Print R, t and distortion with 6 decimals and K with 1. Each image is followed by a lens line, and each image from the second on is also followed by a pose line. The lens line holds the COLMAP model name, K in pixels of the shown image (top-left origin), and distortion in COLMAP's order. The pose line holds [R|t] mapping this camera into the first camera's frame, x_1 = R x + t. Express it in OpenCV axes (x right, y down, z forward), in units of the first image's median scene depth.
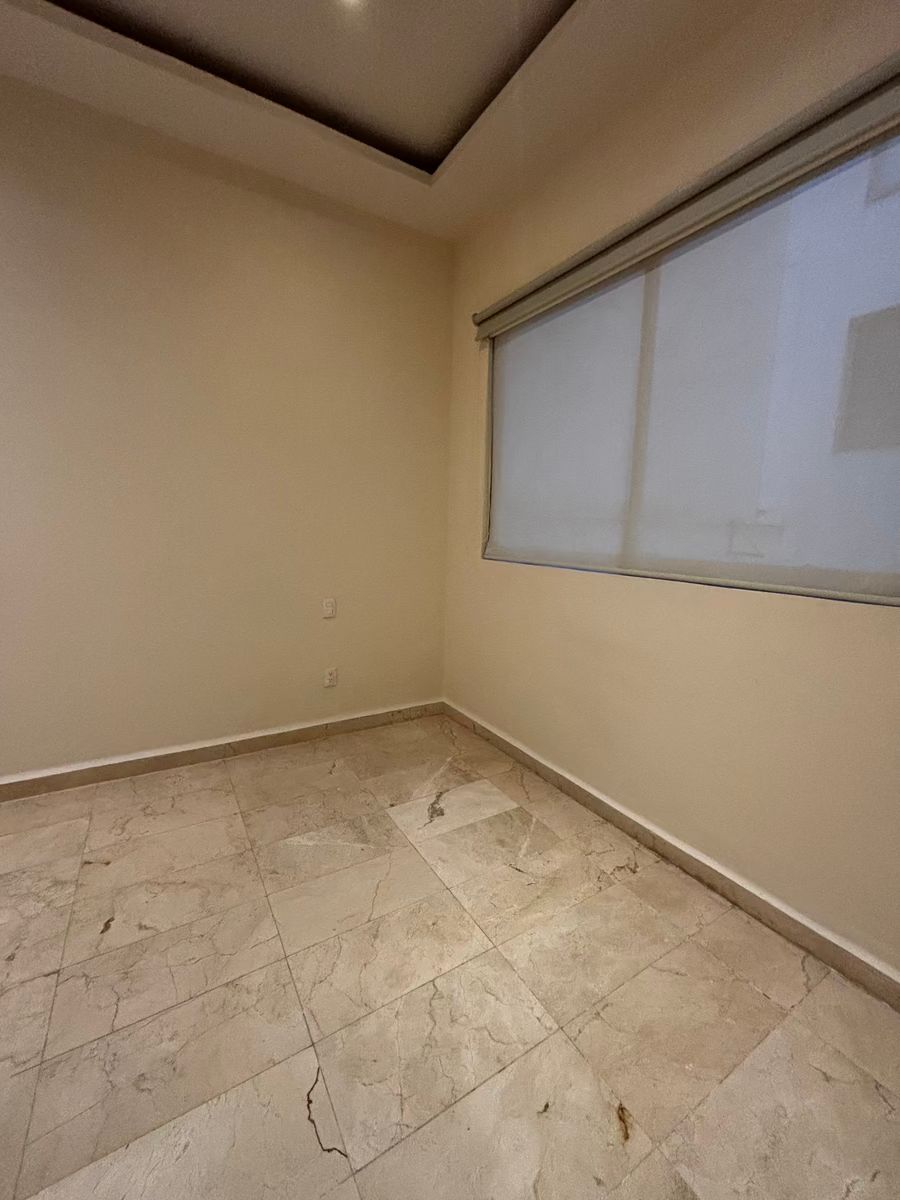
lens RADIAL K [[484.9, 0, 451.2], [0, 484.9, 599.5], [0, 0, 1]] dist [-0.002413, 0.000688]
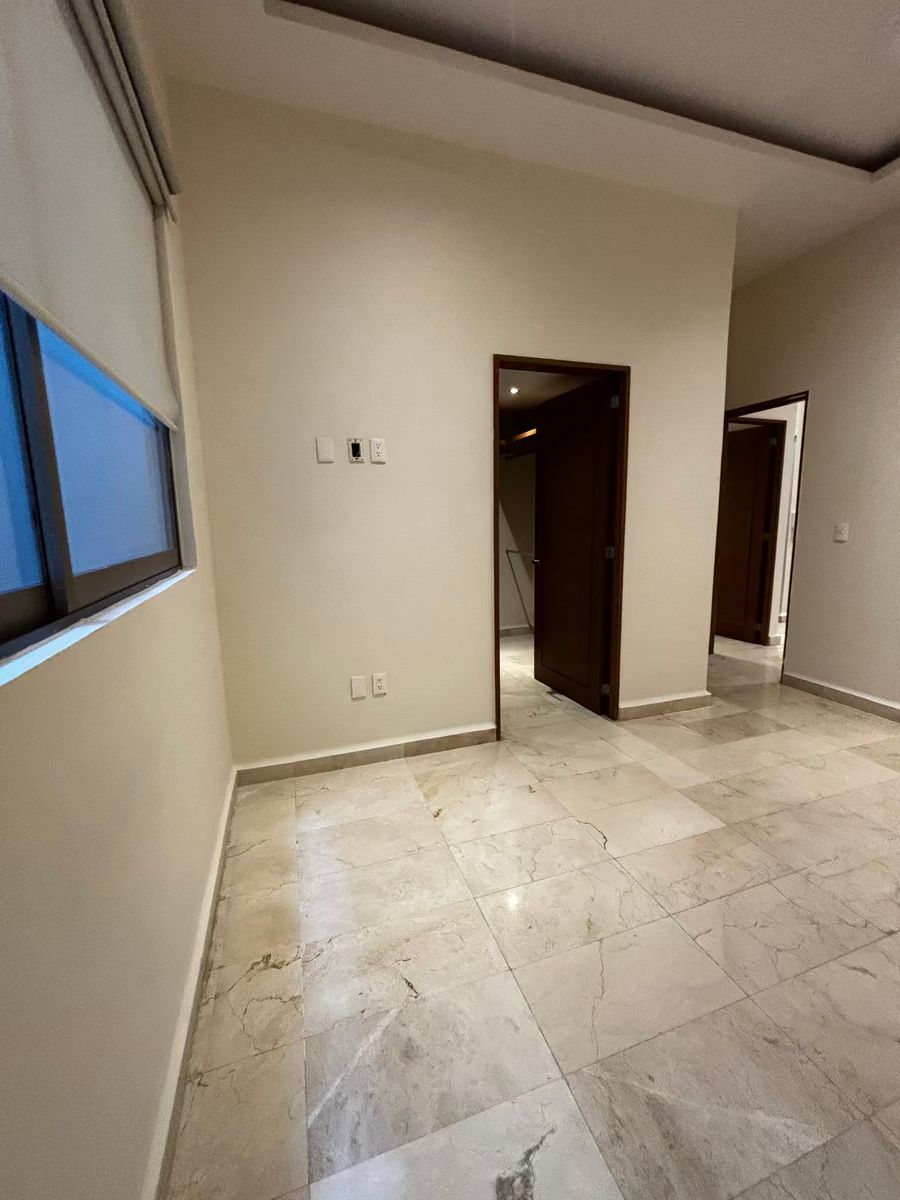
lens RADIAL K [[484.9, 0, 450.6], [0, 484.9, 590.8], [0, 0, 1]] dist [-0.002413, 0.000688]
pose [[-0.974120, -0.041439, 0.222201, -0.055040], [0.026763, 0.954991, 0.295426, -0.209855], [-0.224442, 0.293728, -0.929166, 1.406075]]
